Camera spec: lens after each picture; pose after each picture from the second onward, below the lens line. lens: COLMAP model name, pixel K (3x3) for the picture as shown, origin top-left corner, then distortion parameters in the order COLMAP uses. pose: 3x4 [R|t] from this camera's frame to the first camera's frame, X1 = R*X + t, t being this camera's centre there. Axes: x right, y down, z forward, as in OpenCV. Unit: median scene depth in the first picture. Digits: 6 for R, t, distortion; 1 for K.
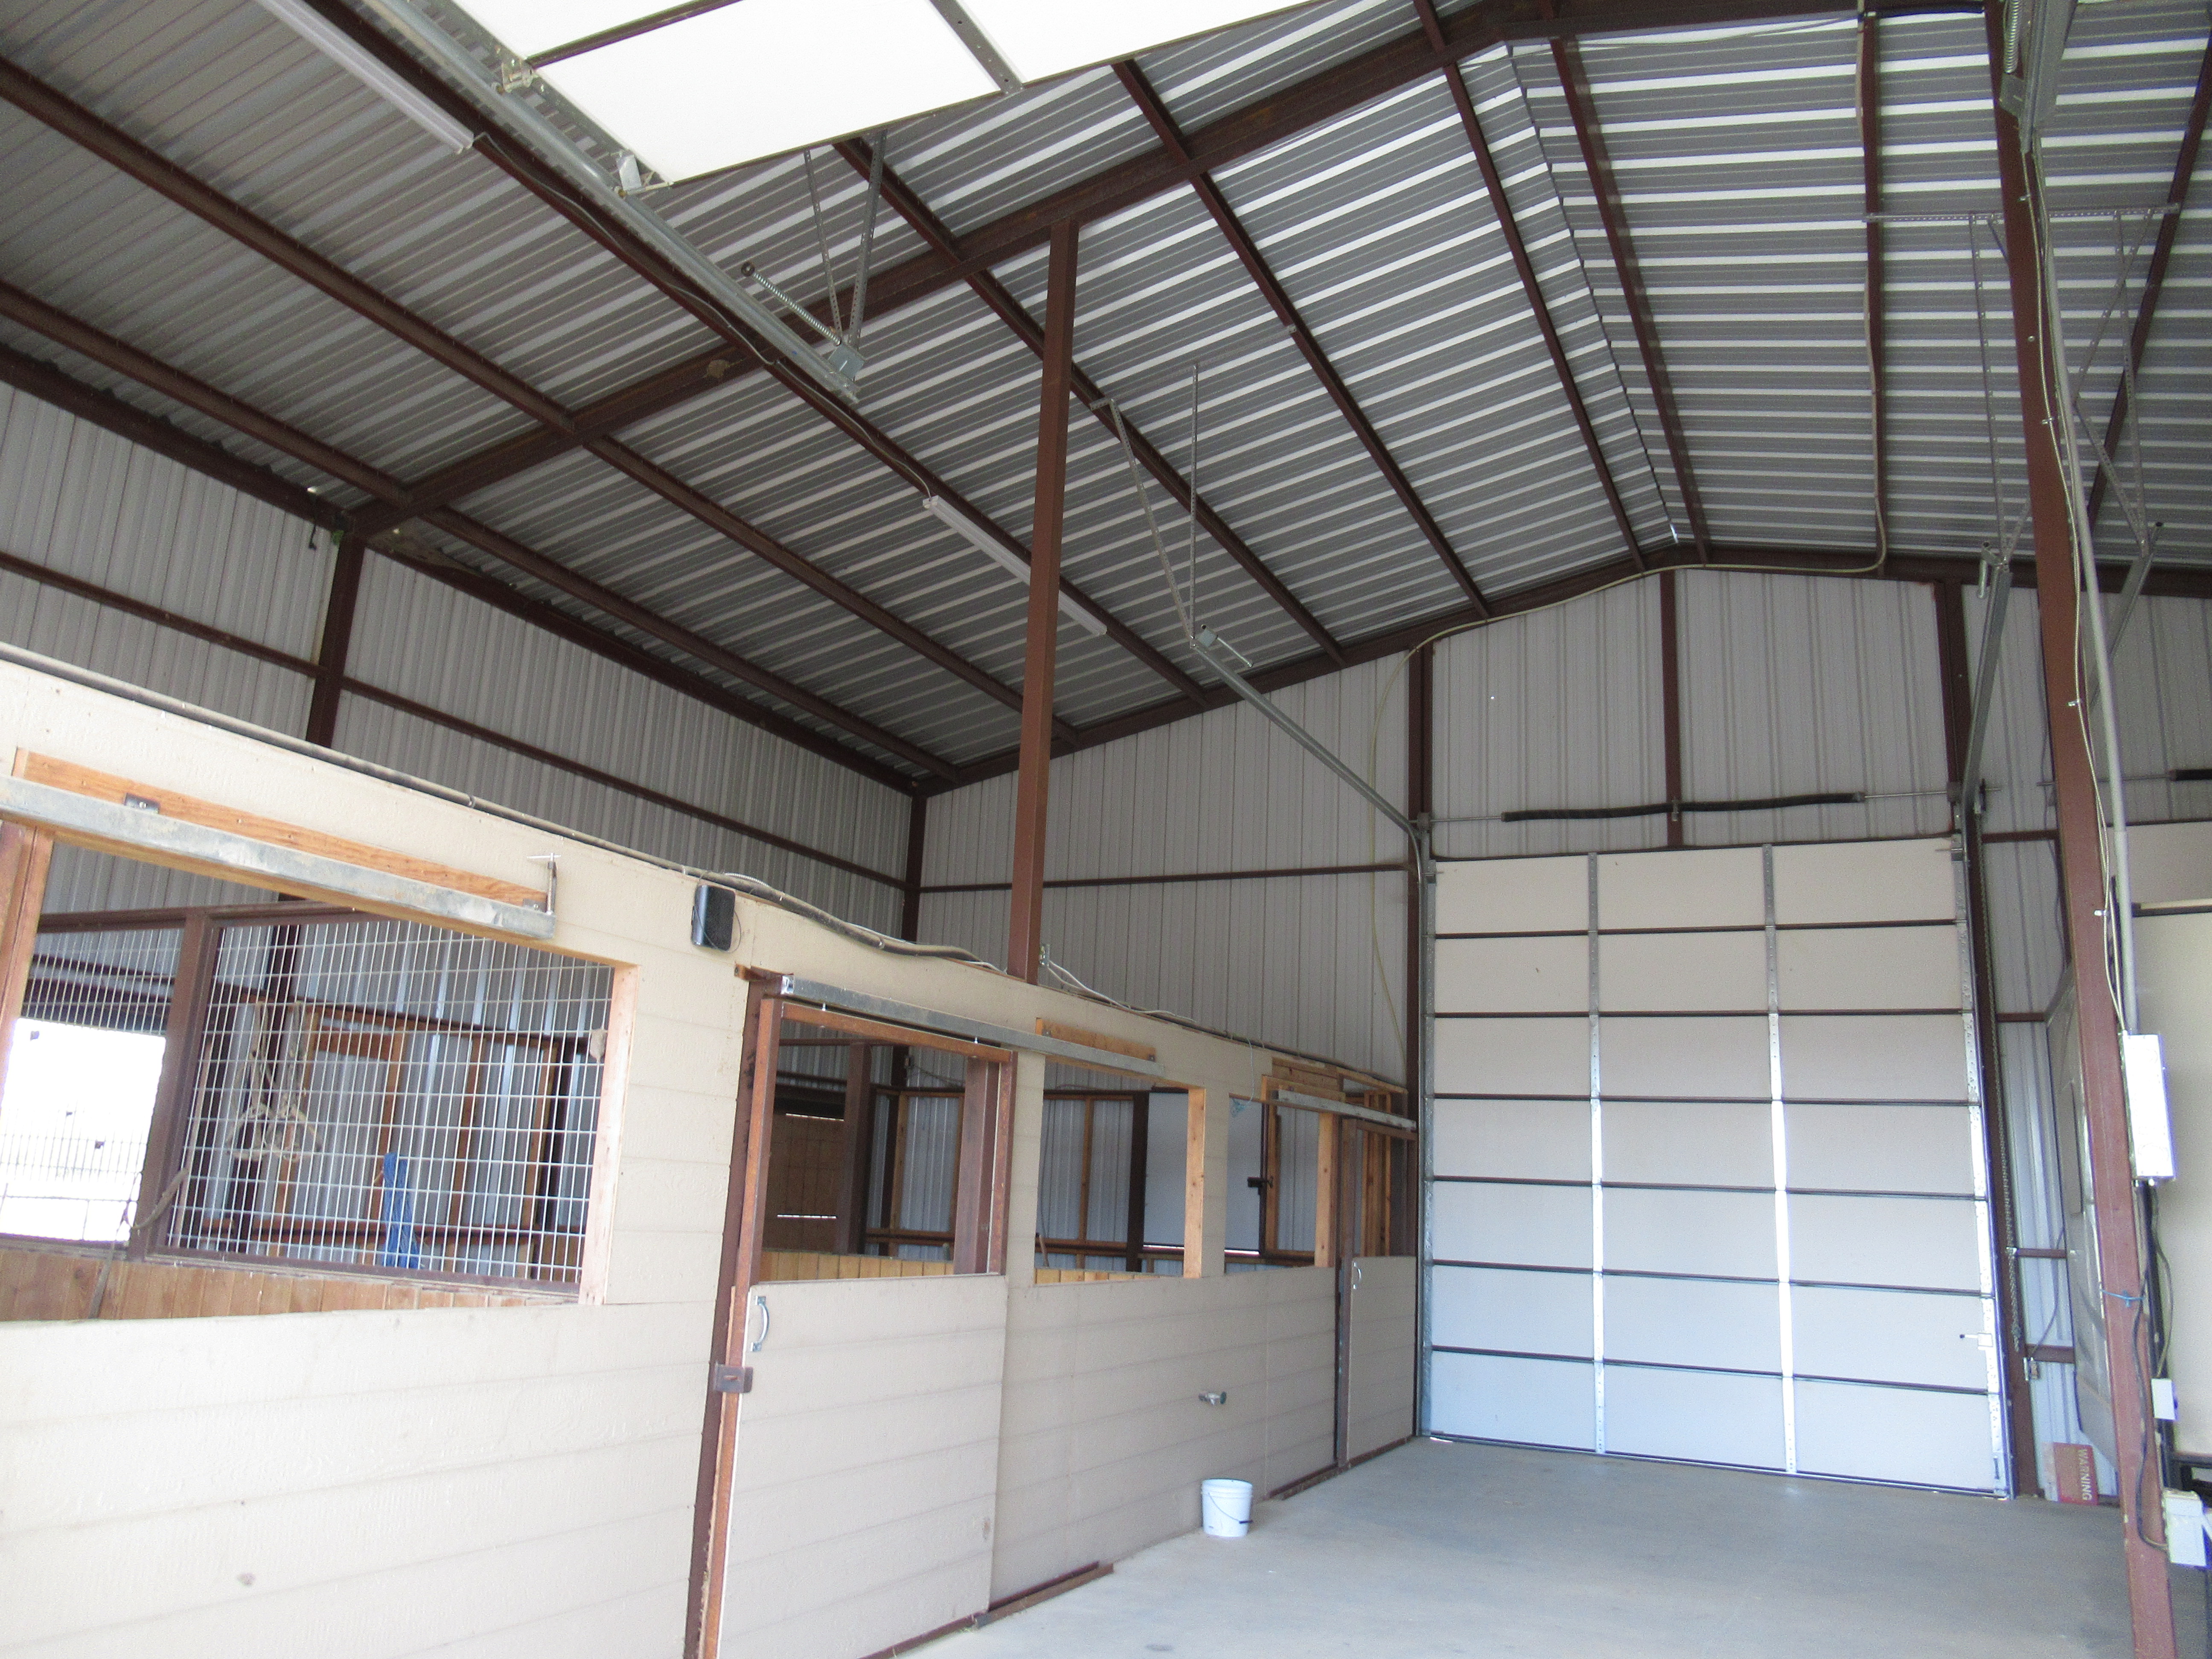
lens RADIAL K [[1637.8, 0, 1114.0], [0, 1637.8, 844.0], [0, 0, 1]] dist [-0.007653, 0.004978]
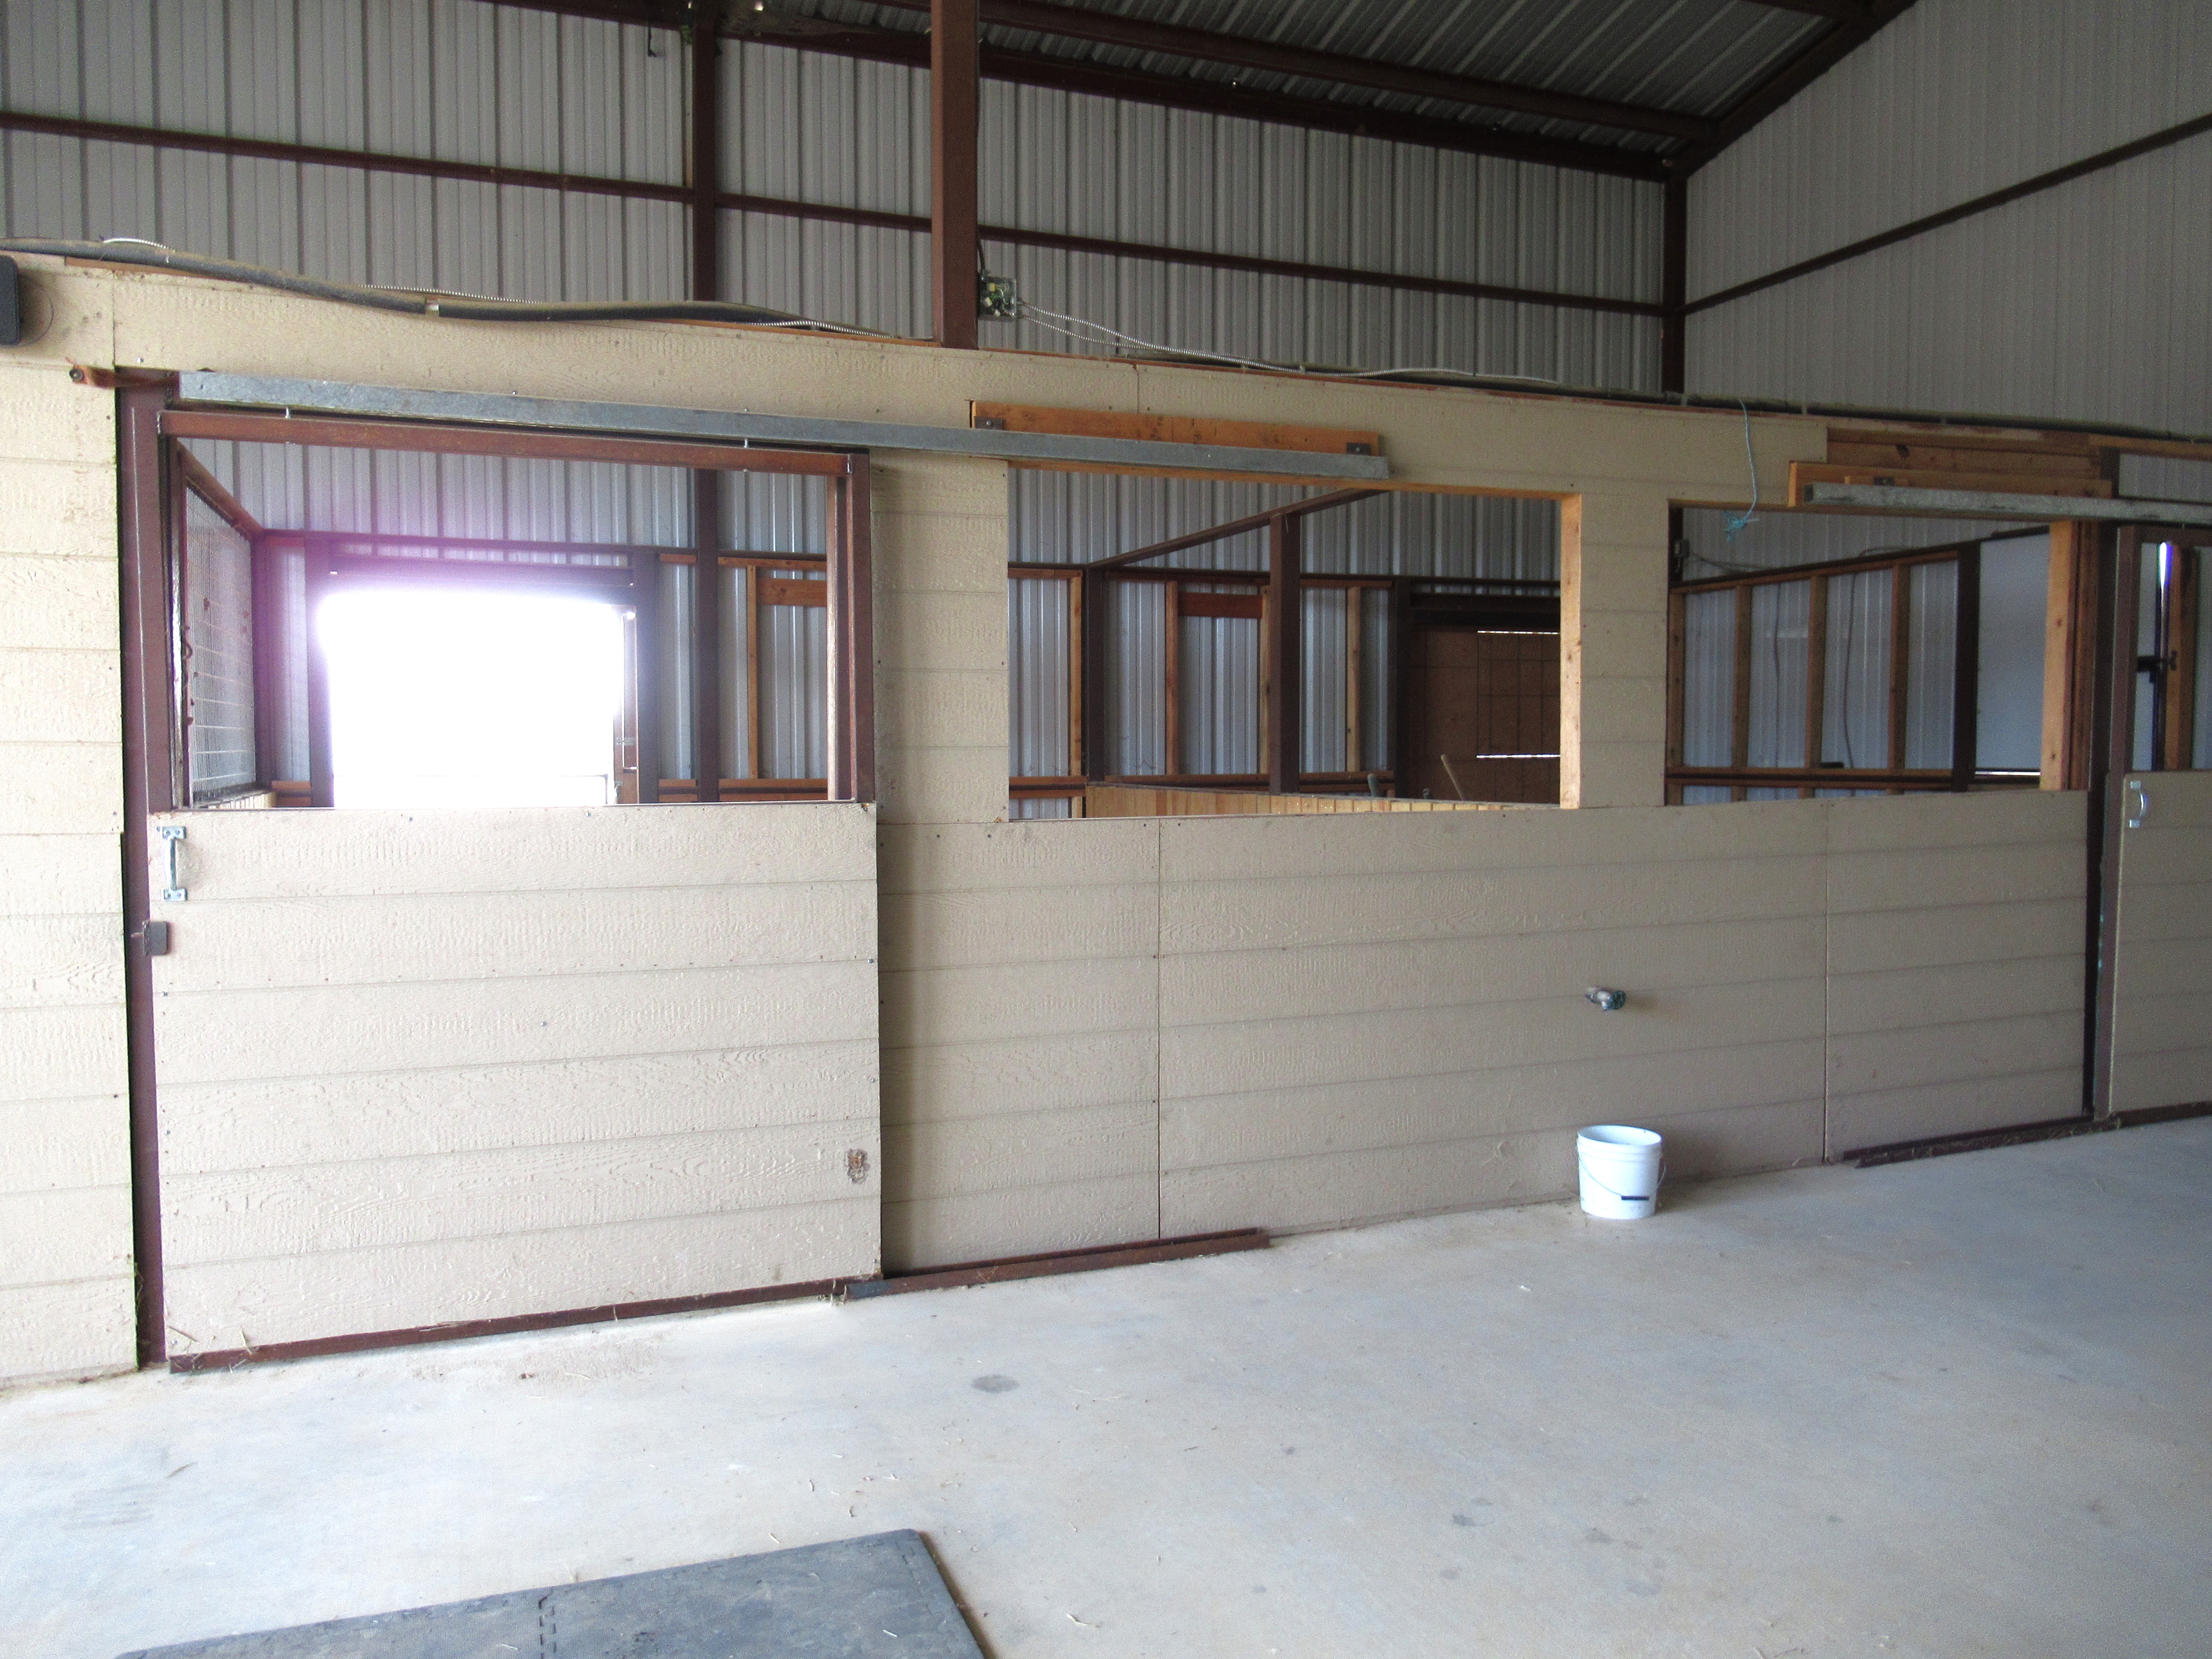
lens RADIAL K [[1617.0, 0, 1104.3], [0, 1617.0, 833.3], [0, 0, 1]] dist [0.003715, 0.001641]
pose [[0.721353, -0.009475, -0.692502, 0.308904], [0.183456, 0.966802, 0.177871, 0.123549], [0.667827, -0.255351, 0.699144, 0.423676]]
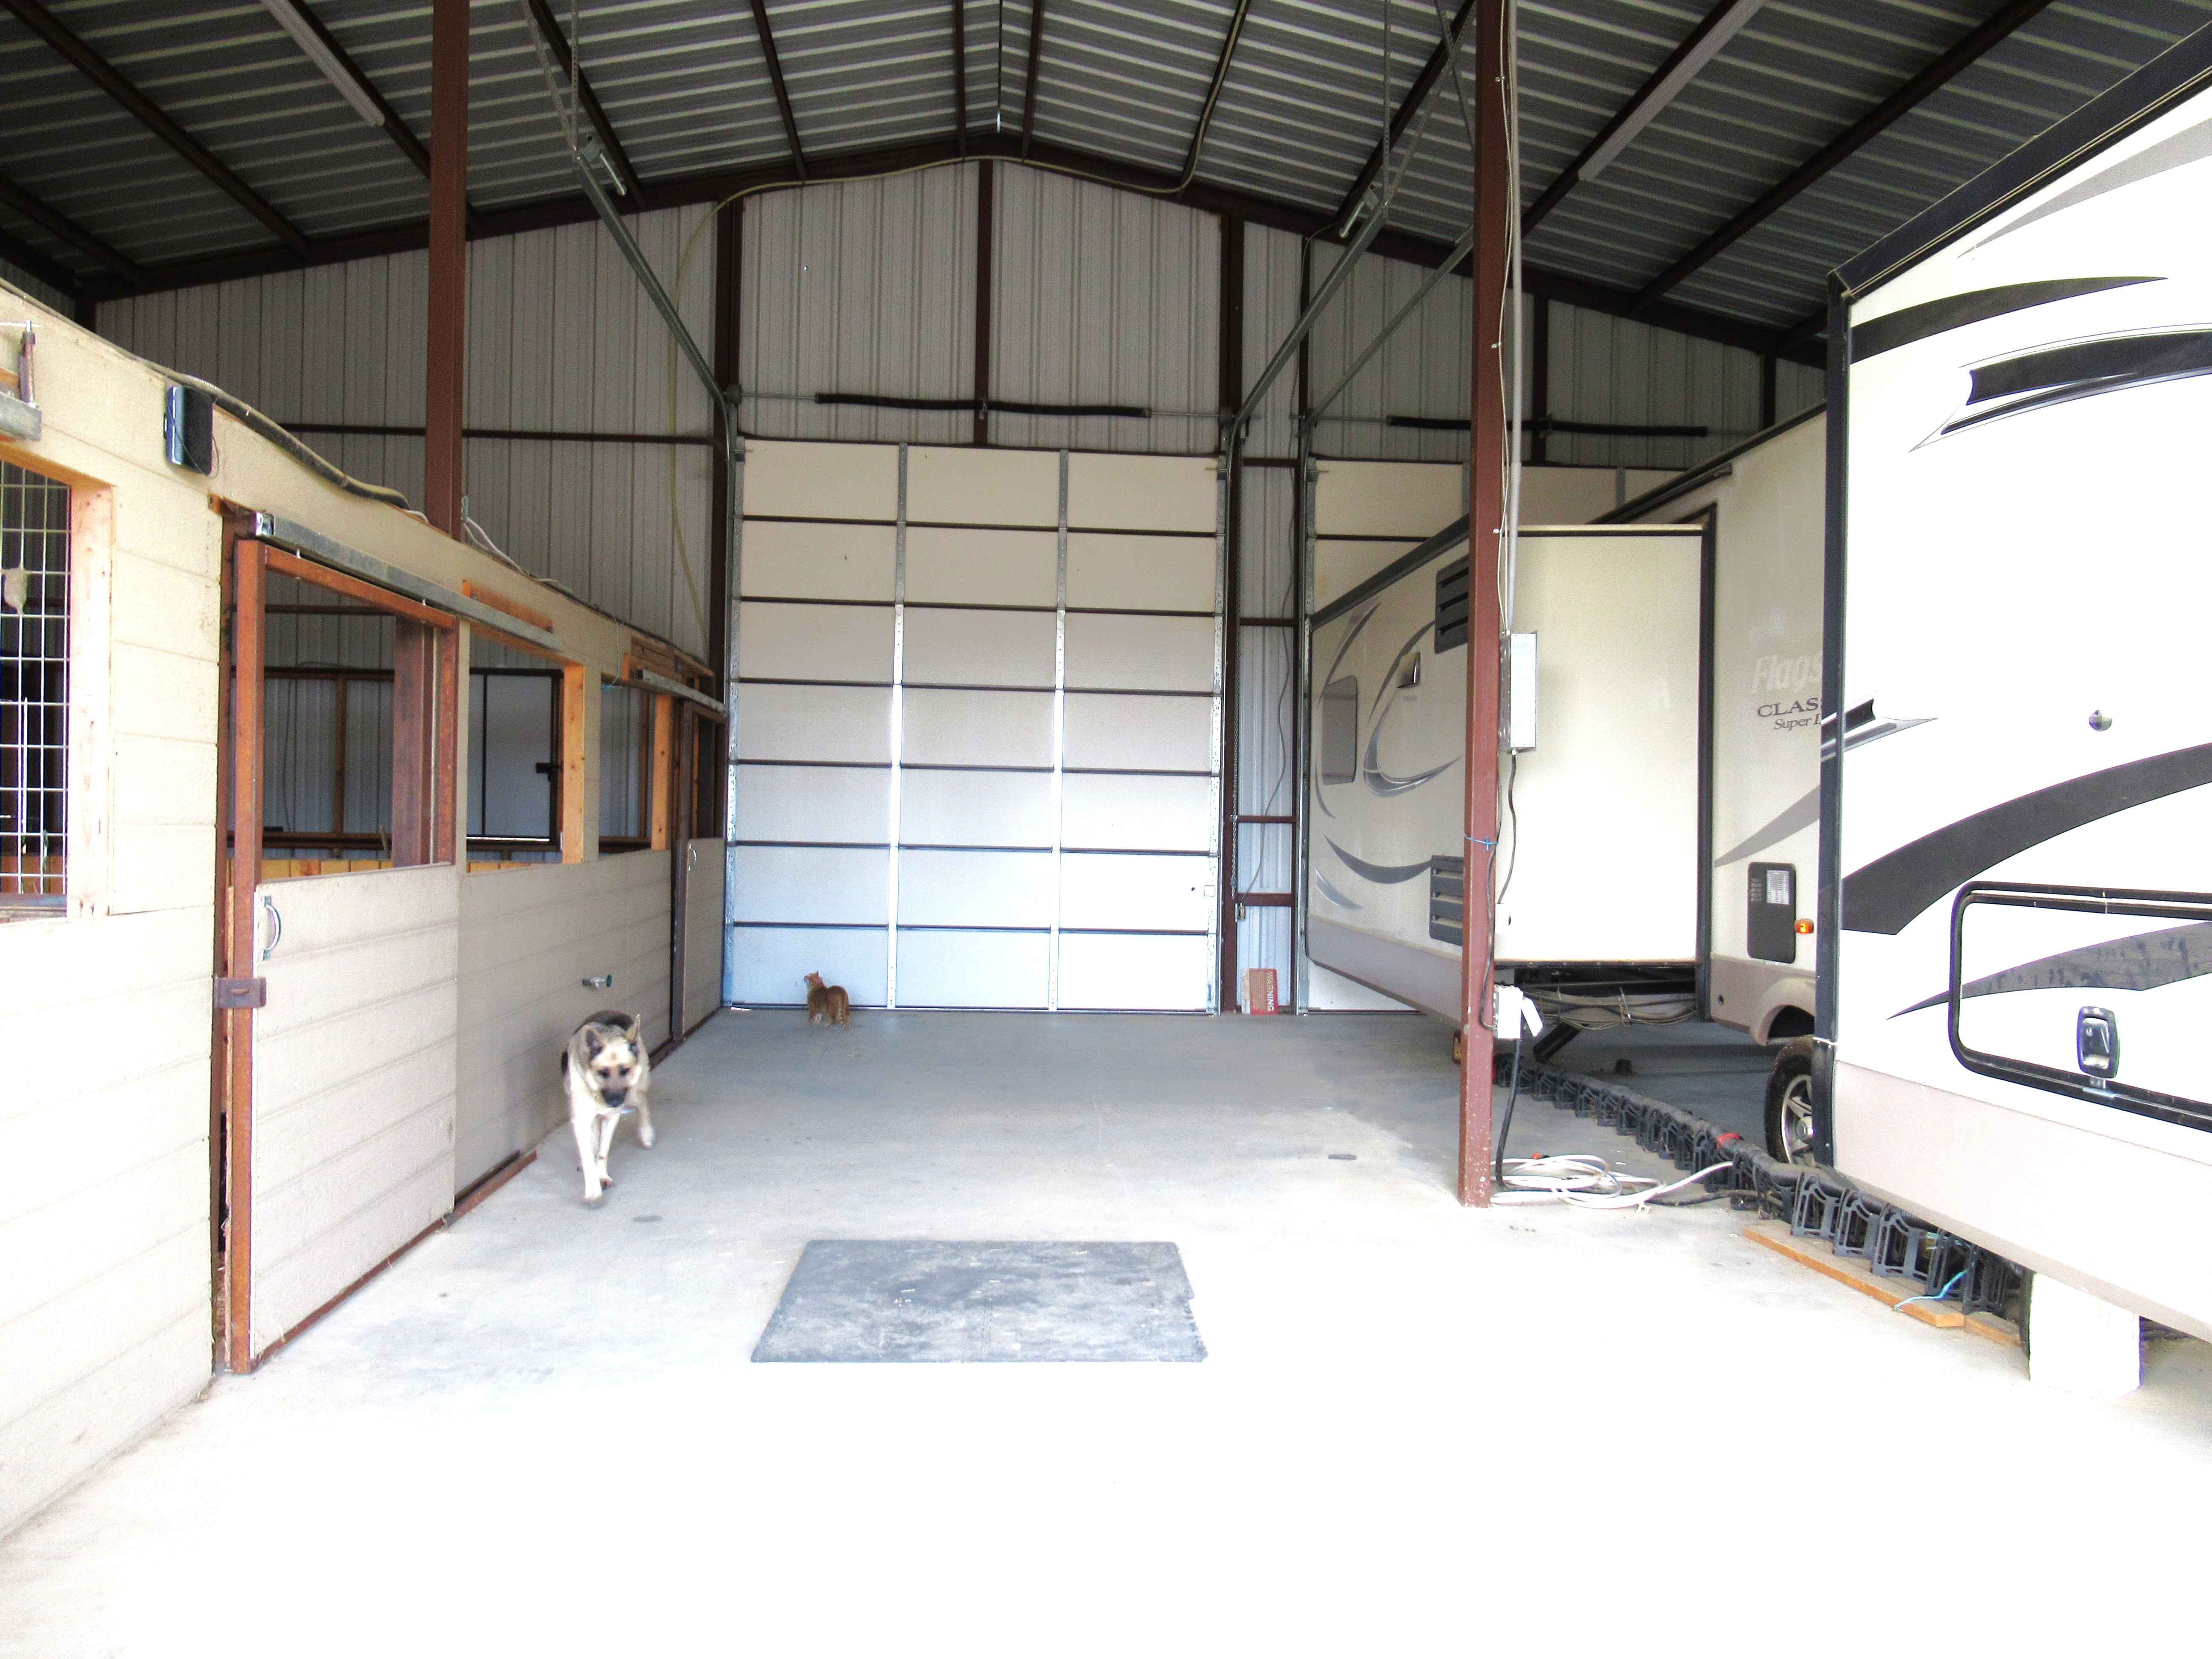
lens RADIAL K [[1634.6, 0, 1111.2], [0, 1634.6, 840.3], [0, 0, 1]] dist [-0.018000, -0.003297]
pose [[0.866730, -0.031928, 0.497755, -0.138851], [-0.090478, 0.971328, 0.219853, 0.013572], [-0.490503, -0.235589, 0.838990, 0.049629]]
